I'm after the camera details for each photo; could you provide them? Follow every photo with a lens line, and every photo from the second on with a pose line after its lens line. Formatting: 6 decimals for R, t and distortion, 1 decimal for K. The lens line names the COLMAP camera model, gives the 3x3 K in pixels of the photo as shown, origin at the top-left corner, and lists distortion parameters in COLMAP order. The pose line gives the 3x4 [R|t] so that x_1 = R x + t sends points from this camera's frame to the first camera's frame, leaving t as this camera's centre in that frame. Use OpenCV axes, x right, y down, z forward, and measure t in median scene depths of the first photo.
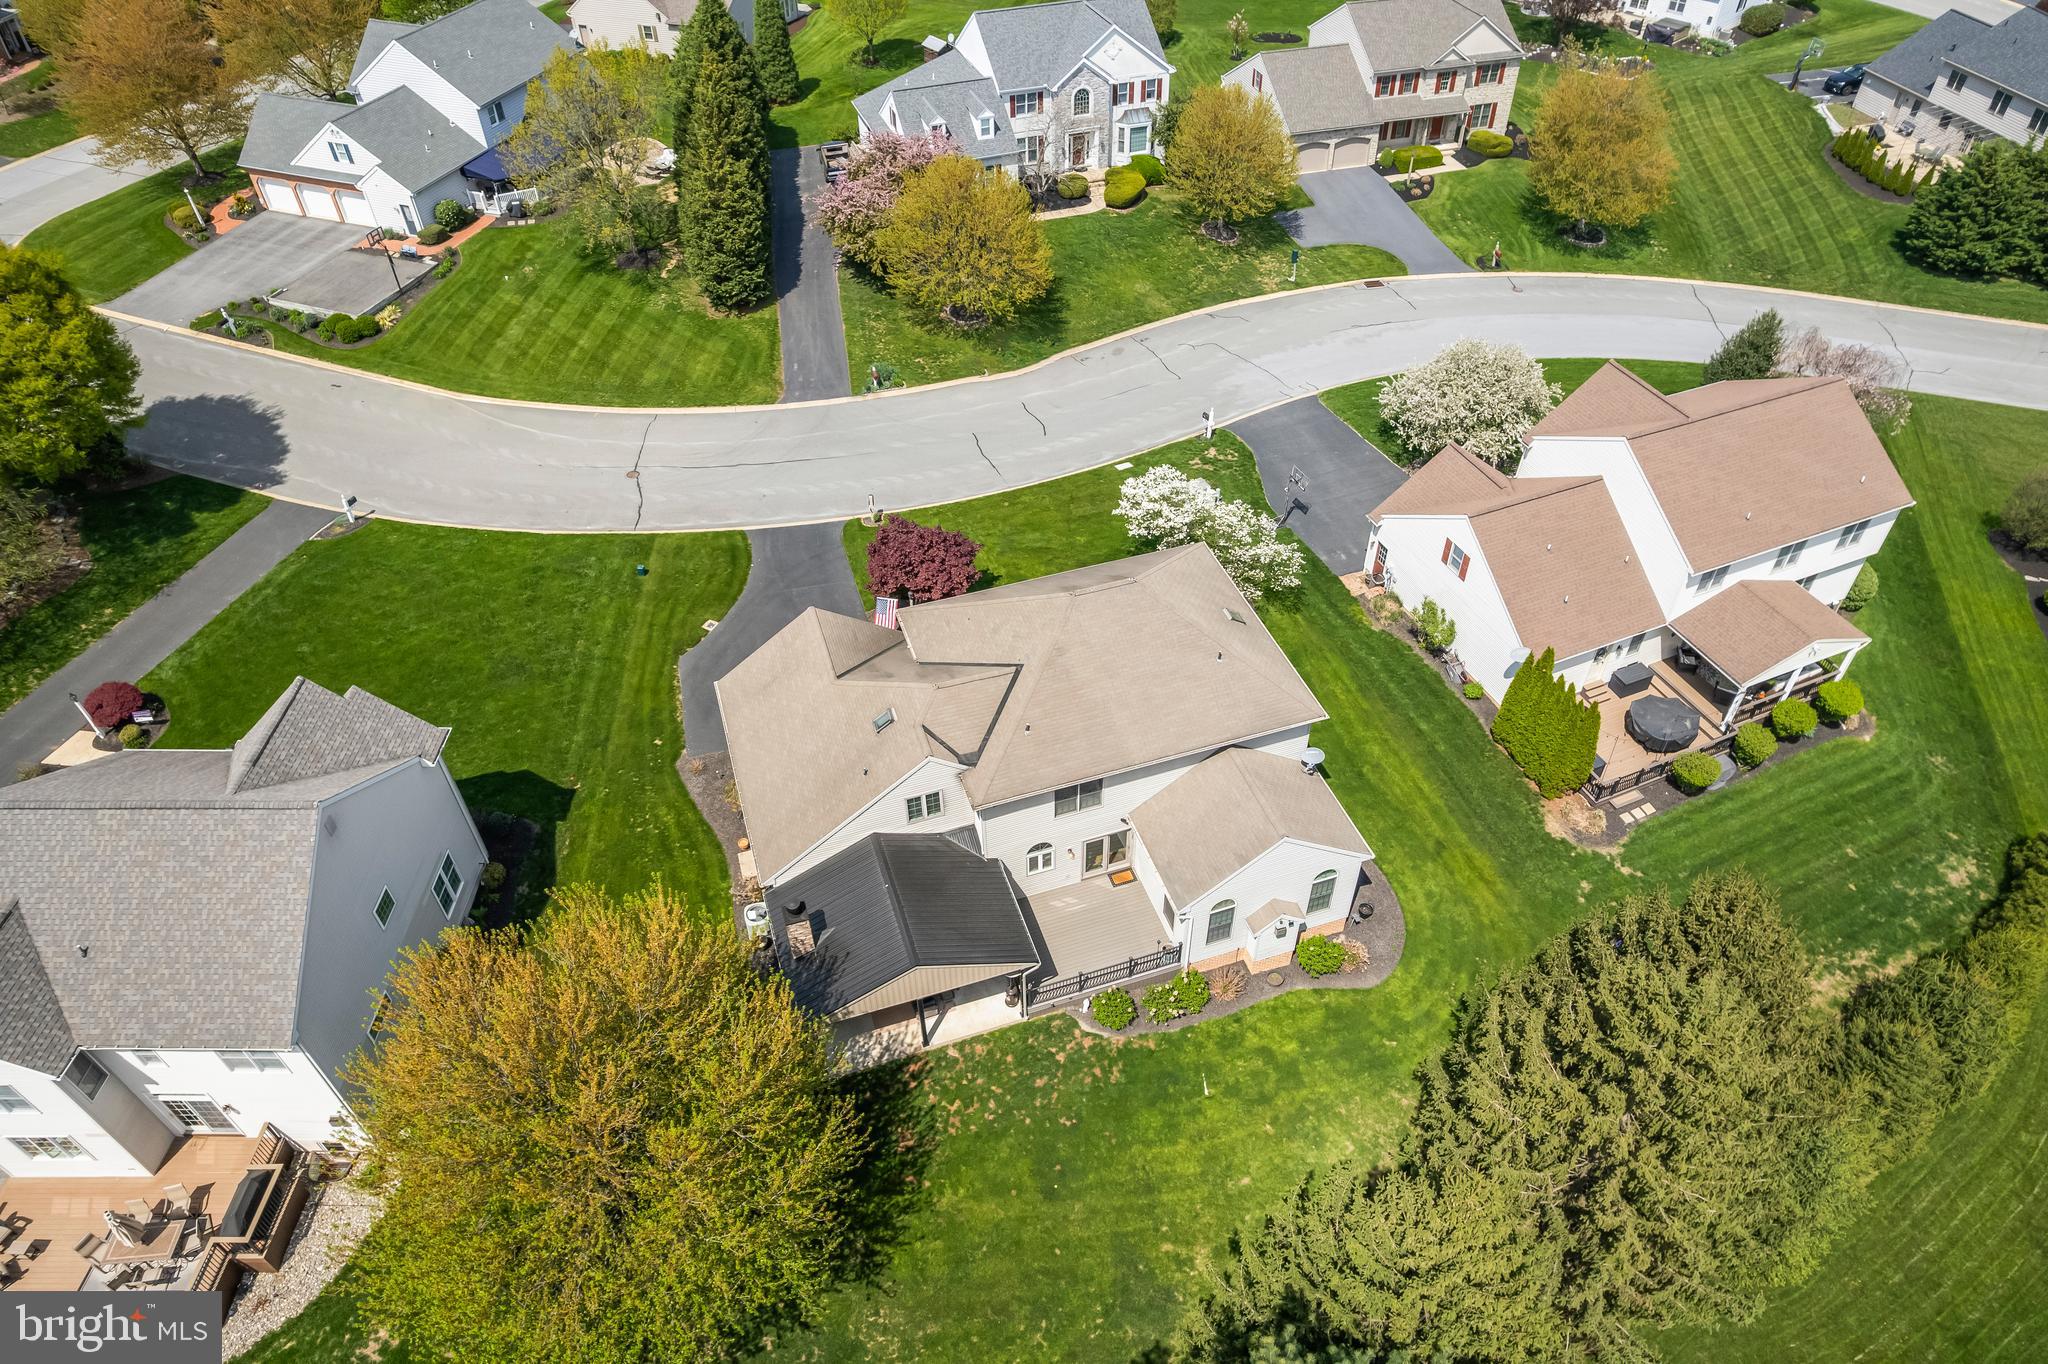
lens RADIAL K [[1323.1, 0, 1028.4], [0, 1323.1, 681.9], [0, 0, 1]] dist [-0.075532, 0.065735]
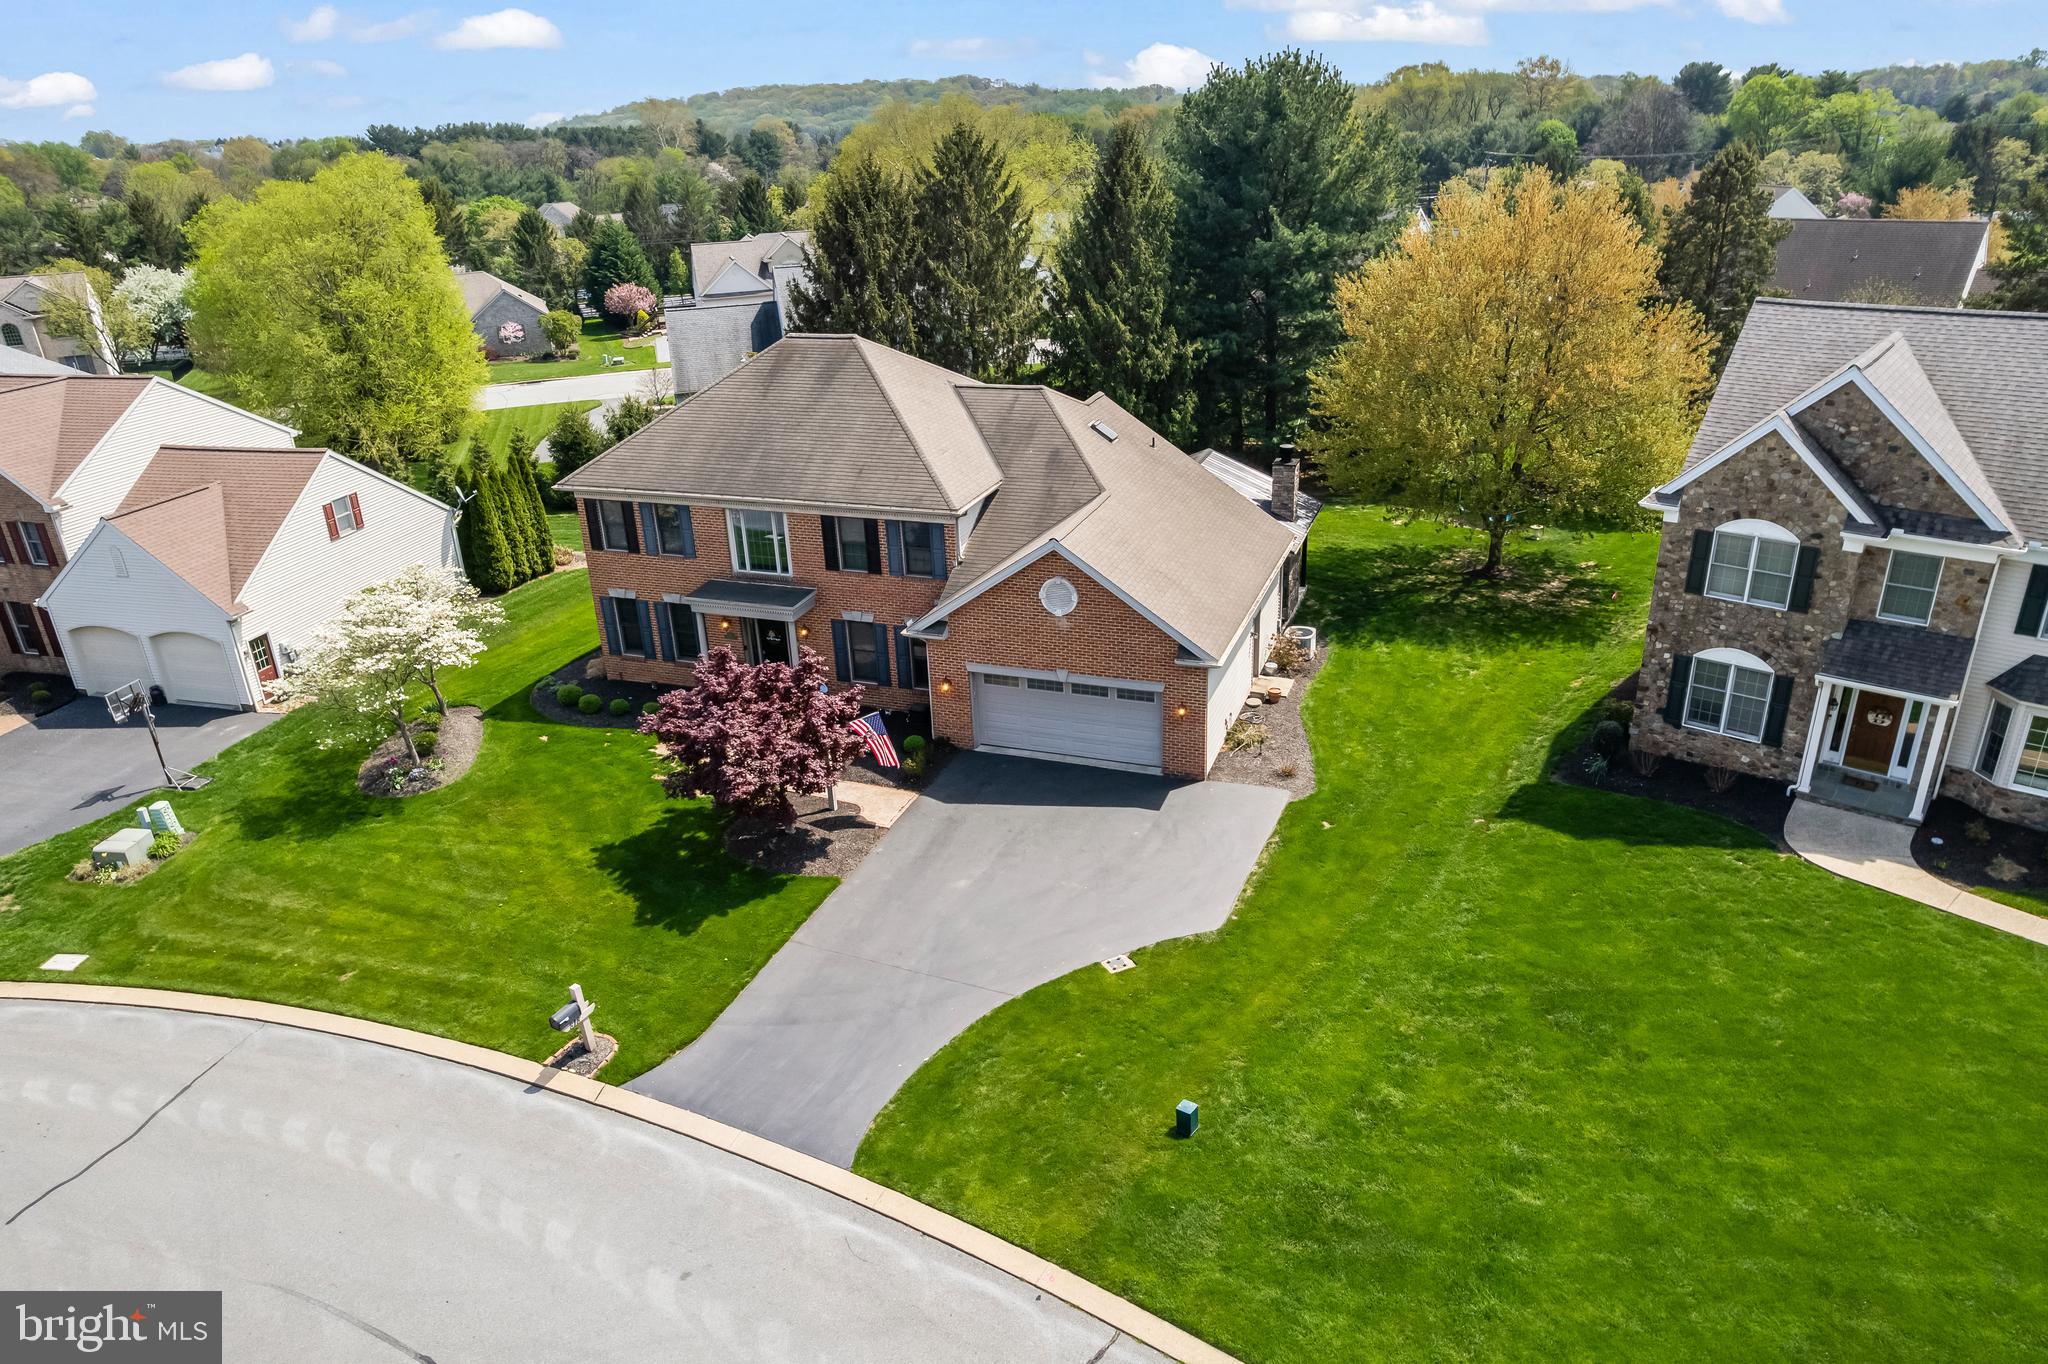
lens RADIAL K [[1356.4, 0, 1027.2], [0, 1356.4, 682.2], [0, 0, 1]] dist [-0.081724, 0.080132]
pose [[-0.783330, -0.204073, 0.587153, -0.510965], [0.462939, 0.438835, 0.770137, -0.493852], [-0.414827, 0.875088, -0.249279, 1.143324]]
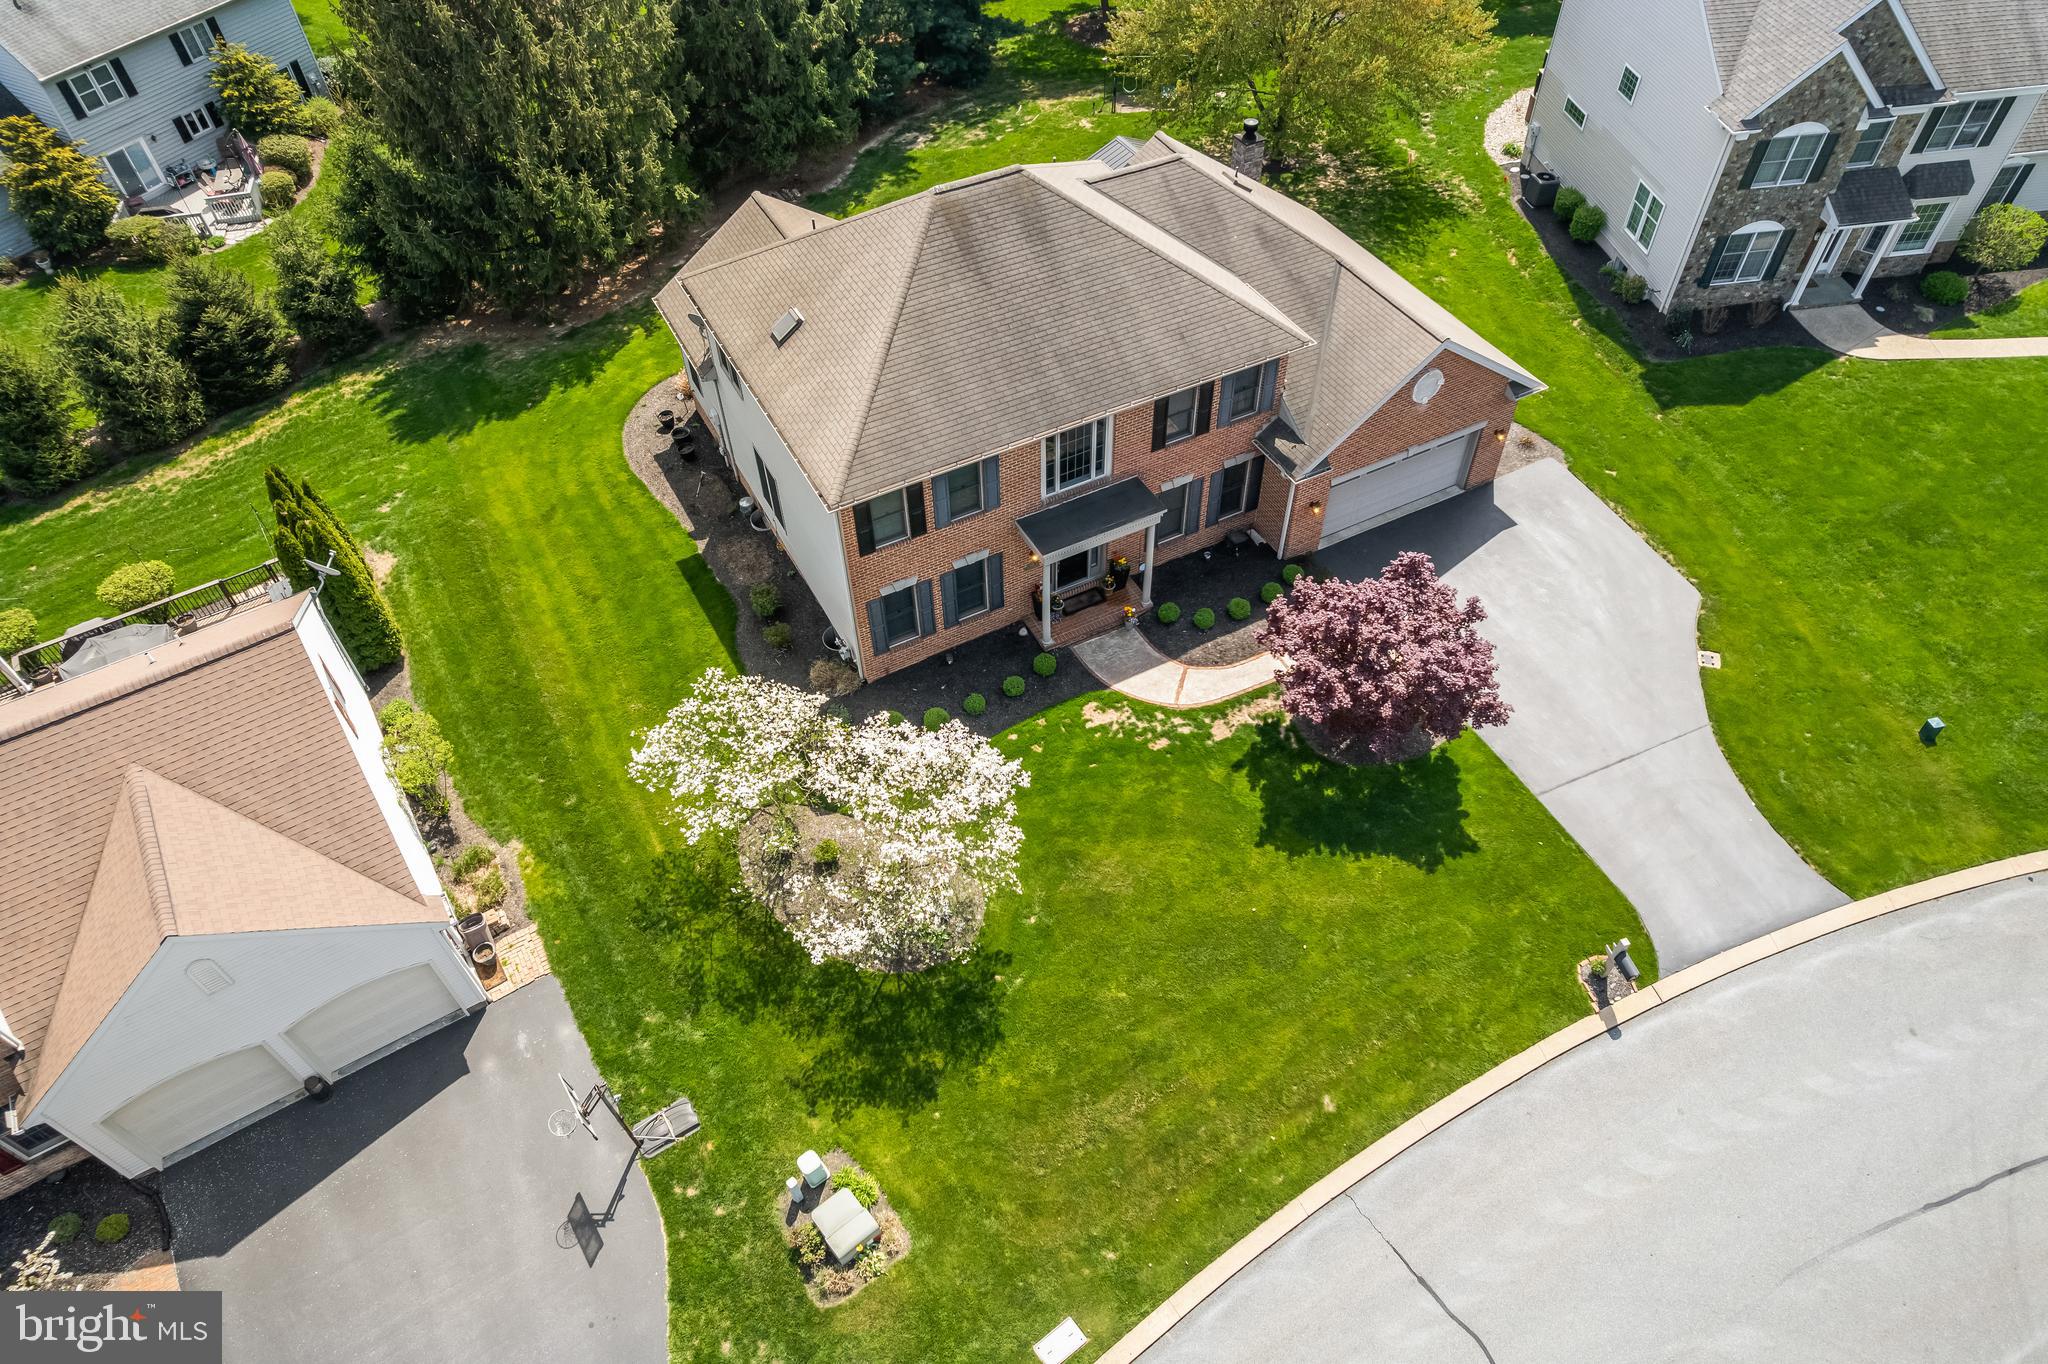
lens RADIAL K [[1313.2, 0, 1029.9], [0, 1313.2, 689.5], [0, 0, 1]] dist [-0.080500, 0.074648]
pose [[-0.985126, 0.148224, -0.086921, 0.107317], [-0.092801, -0.033213, 0.995131, -0.627108], [0.144616, 0.988396, 0.046474, 1.035224]]
